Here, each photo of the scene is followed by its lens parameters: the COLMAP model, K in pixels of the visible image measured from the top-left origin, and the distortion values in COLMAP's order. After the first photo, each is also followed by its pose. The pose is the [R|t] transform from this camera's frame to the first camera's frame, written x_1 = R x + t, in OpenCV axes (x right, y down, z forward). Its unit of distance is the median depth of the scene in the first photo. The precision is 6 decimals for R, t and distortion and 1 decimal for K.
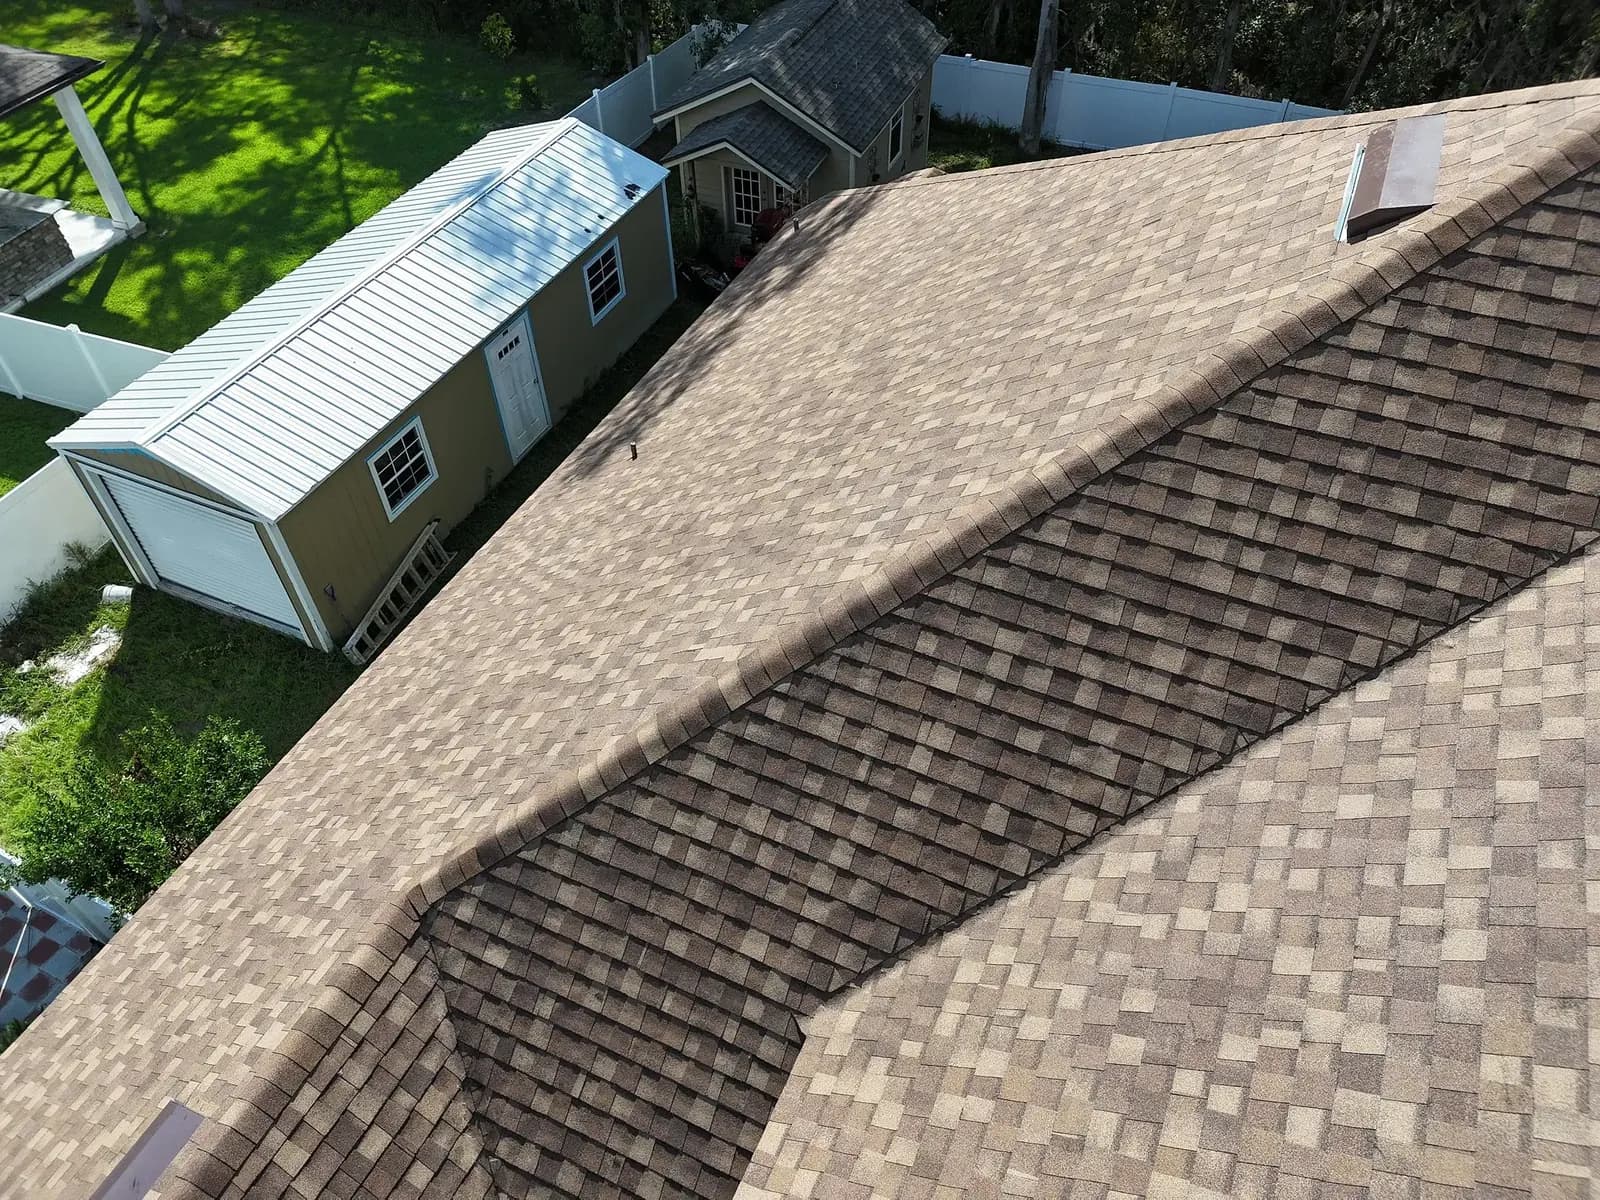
lens RADIAL K [[1116.4, 0, 803.4], [0, 1116.4, 596.3], [0, 0, 1]] dist [0.073149, -0.074324]
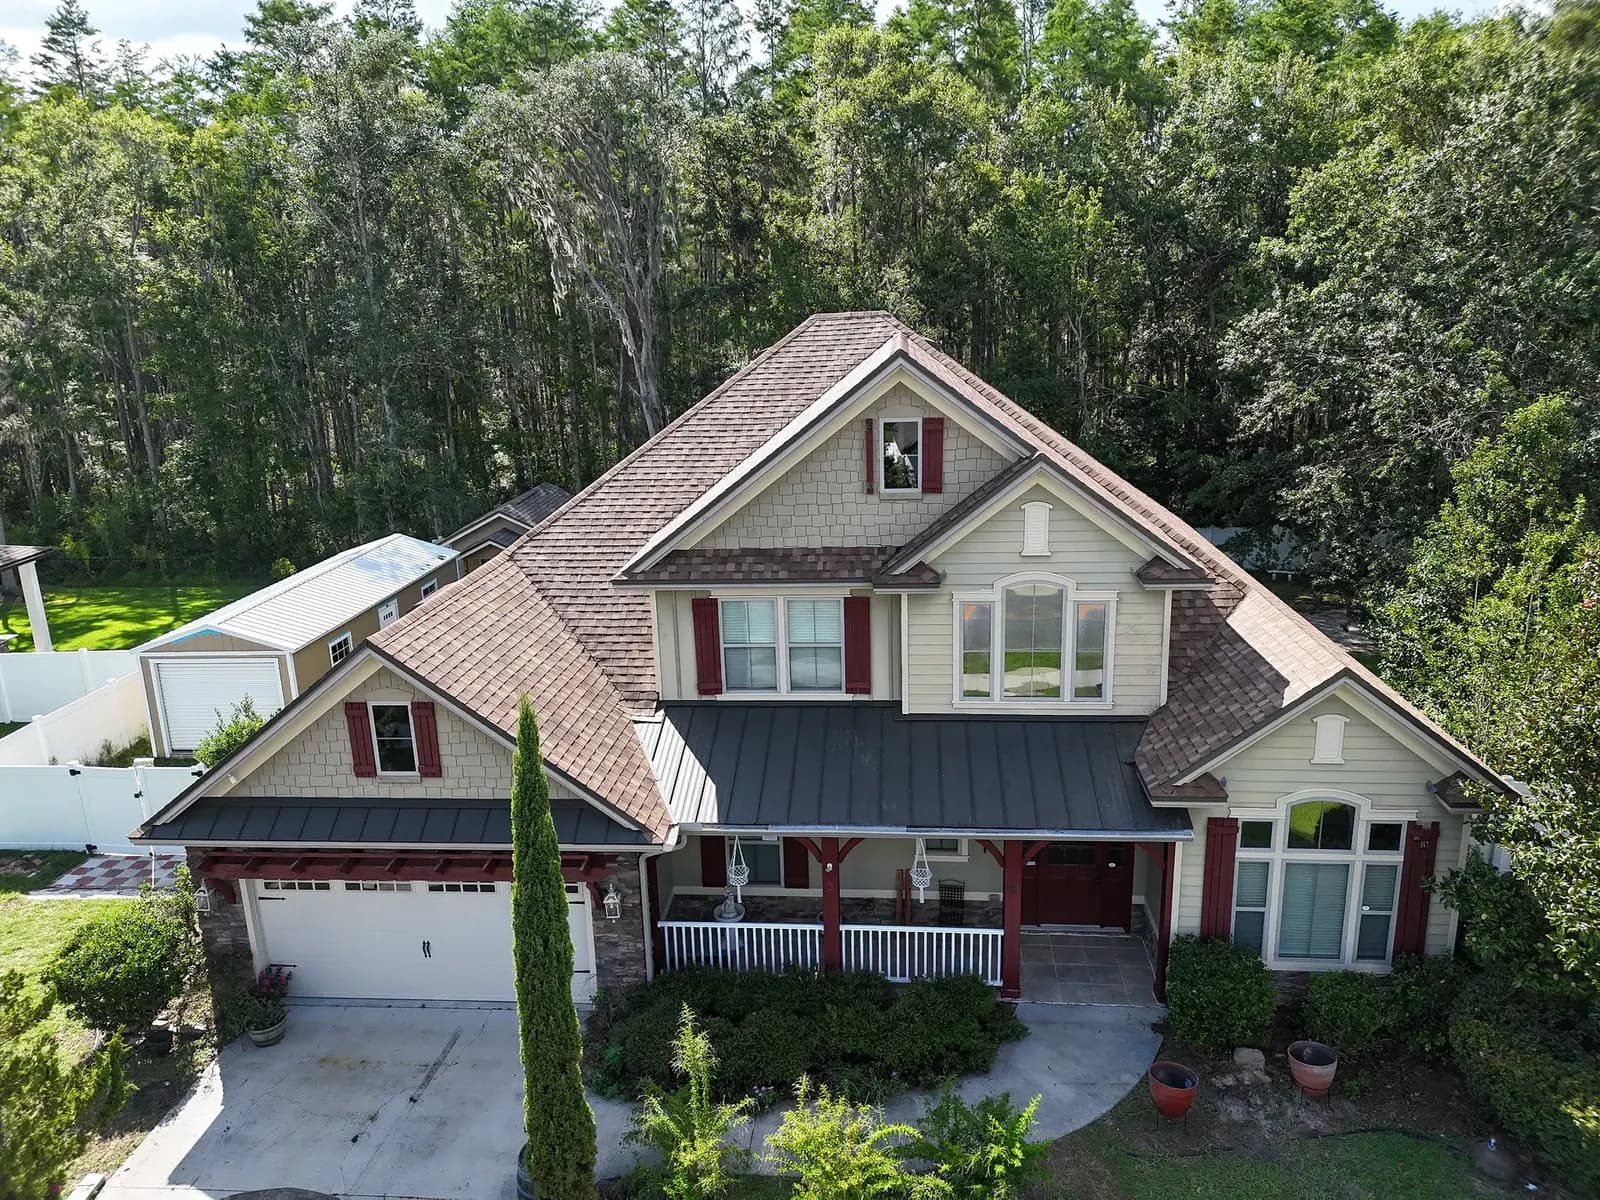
lens RADIAL K [[1123.8, 0, 806.3], [0, 1123.8, 597.7], [0, 0, 1]] dist [0.076171, -0.069855]
pose [[0.938323, -0.105103, 0.329398, -0.633850], [0.264152, 0.832619, -0.486795, 2.126543], [-0.223100, 0.543782, 0.809029, -1.557696]]
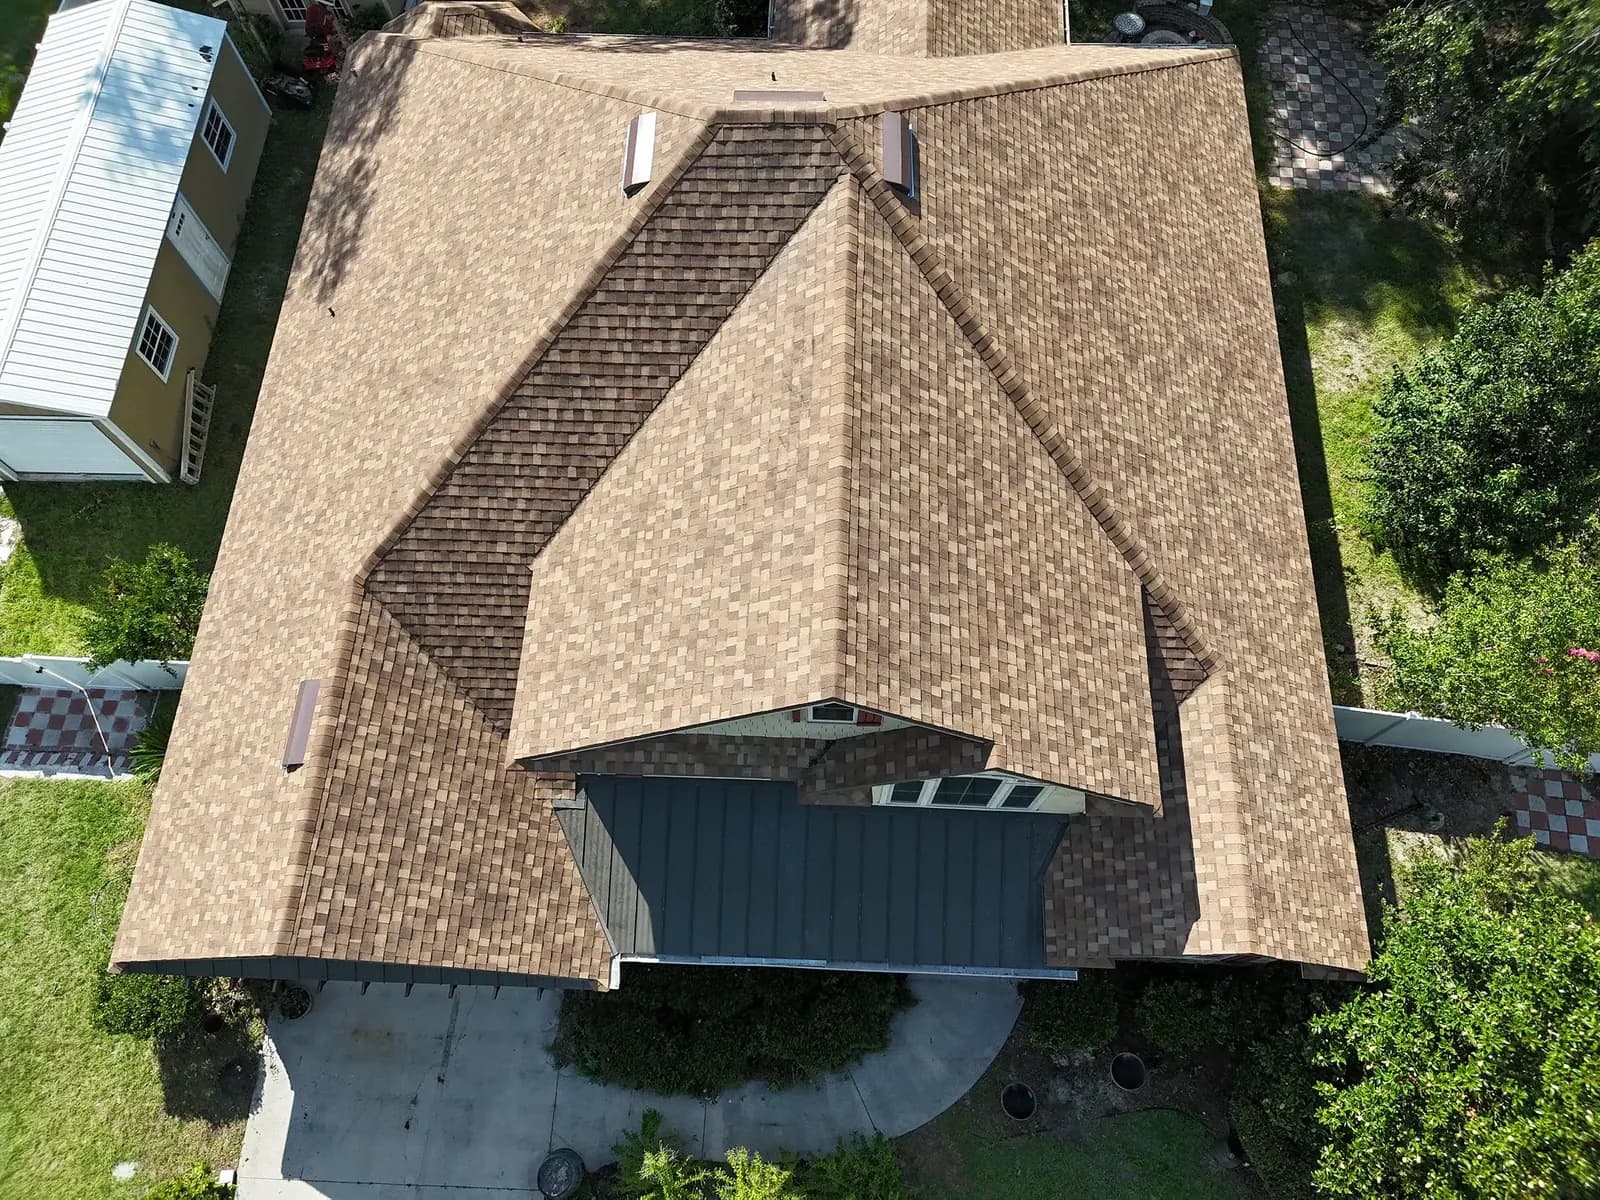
lens RADIAL K [[1130.9, 0, 816.0], [0, 1130.9, 598.9], [0, 0, 1]] dist [0.077623, -0.104246]
pose [[0.921551, -0.355360, 0.156408, 0.168204], [0.276824, 0.883847, 0.377071, -0.362652], [-0.272237, -0.304192, 0.912882, -1.583375]]
